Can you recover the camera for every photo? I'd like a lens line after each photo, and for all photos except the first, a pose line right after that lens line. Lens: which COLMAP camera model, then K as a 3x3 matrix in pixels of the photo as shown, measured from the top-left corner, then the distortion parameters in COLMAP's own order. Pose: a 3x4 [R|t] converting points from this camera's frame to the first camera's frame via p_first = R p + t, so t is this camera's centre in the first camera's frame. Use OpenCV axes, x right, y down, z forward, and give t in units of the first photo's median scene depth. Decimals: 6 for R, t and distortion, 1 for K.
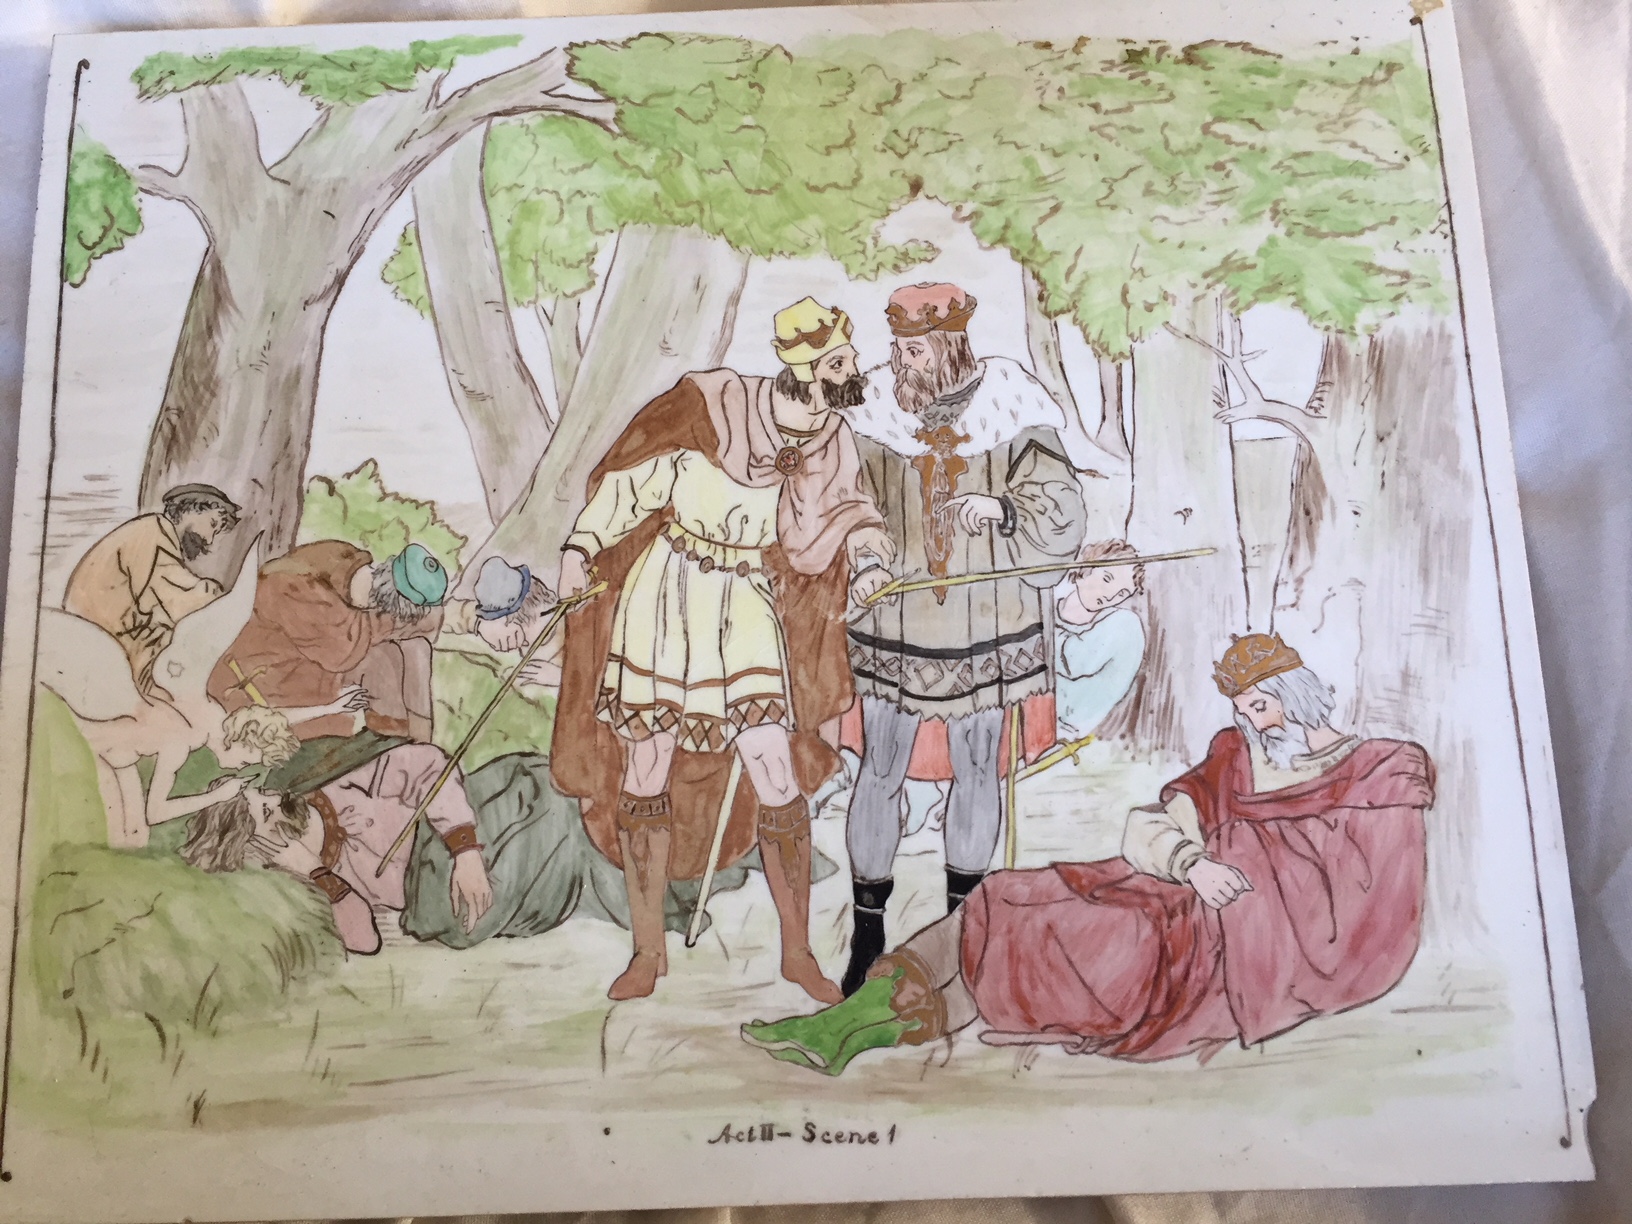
lens RADIAL K [[1403.1, 0, 822.2], [0, 1403.1, 612.1], [0, 0, 1]] dist [0.042798, -0.095468]
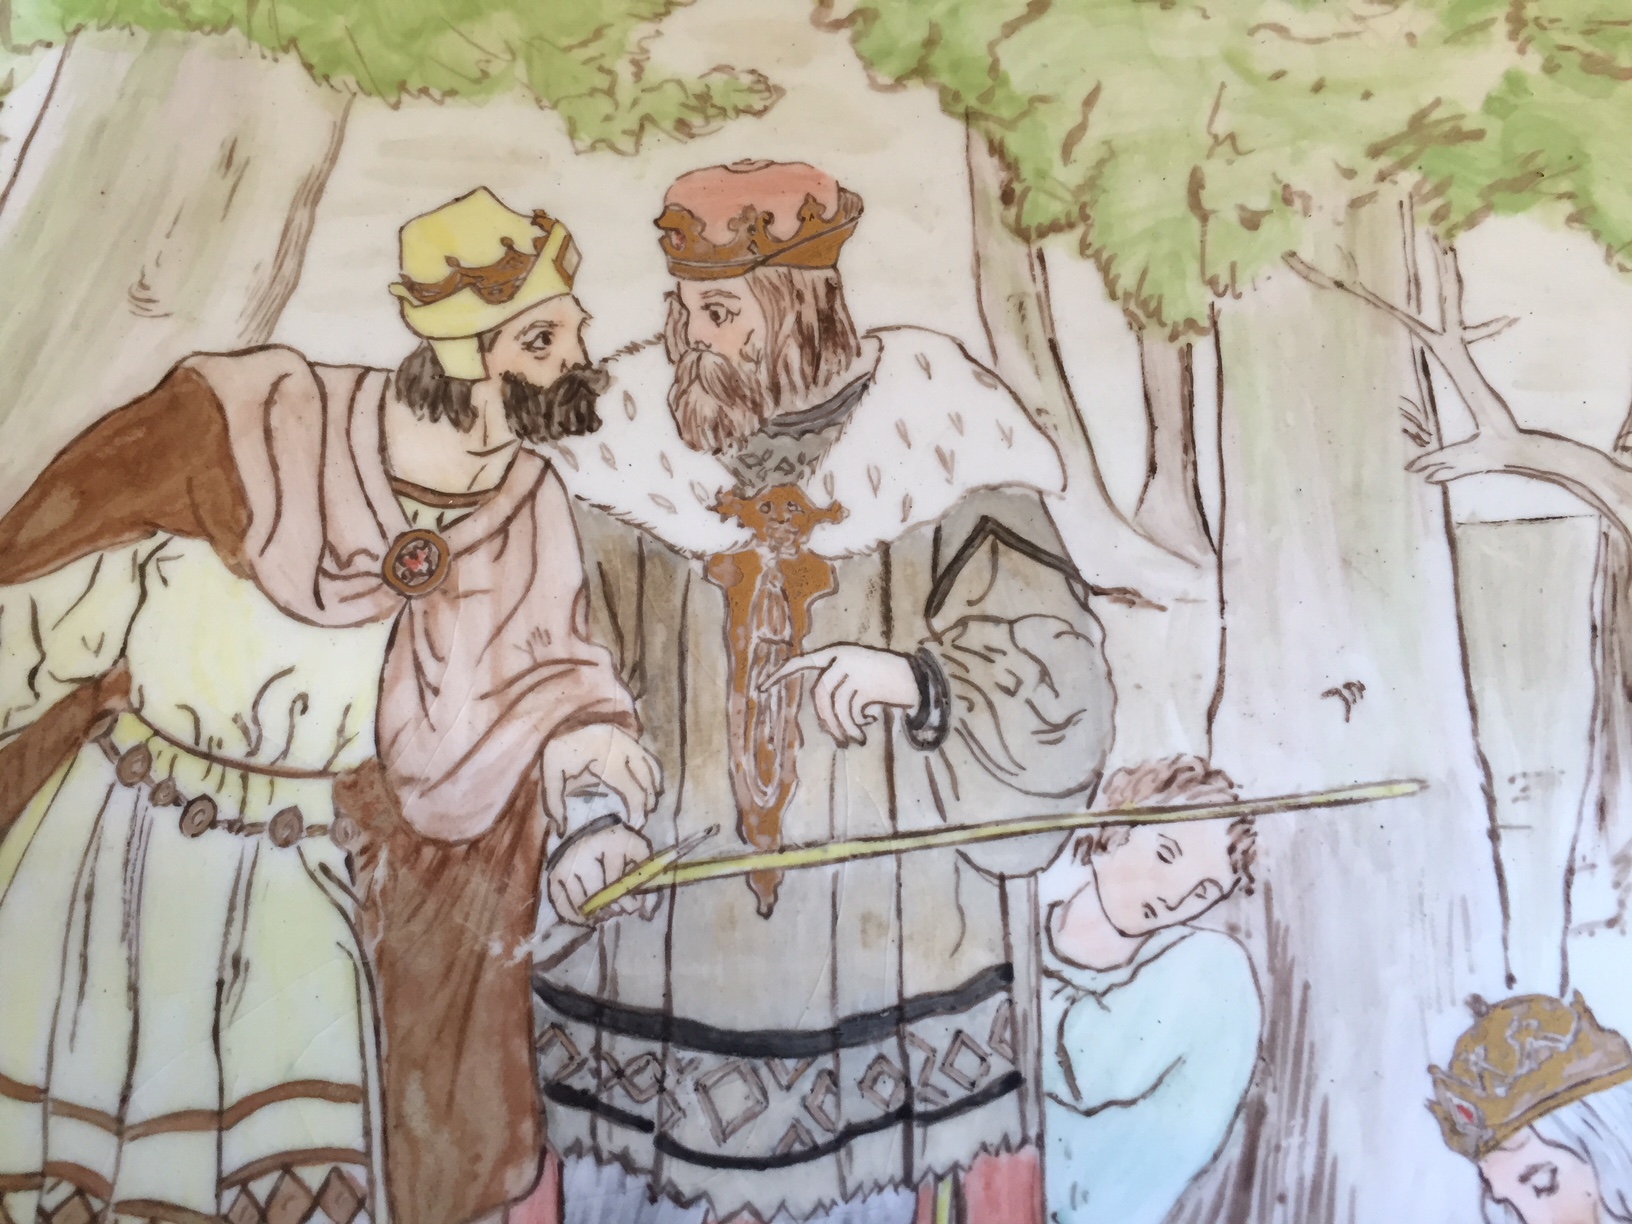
lens RADIAL K [[1403.1, 0, 810.3], [0, 1403.1, 618.3], [0, 0, 1]] dist [0.042798, -0.095468]
pose [[0.999841, 0.005164, 0.017045, 0.088493], [-0.004748, 0.999693, -0.024337, -0.081370], [-0.017166, 0.024252, 0.999558, 0.573741]]
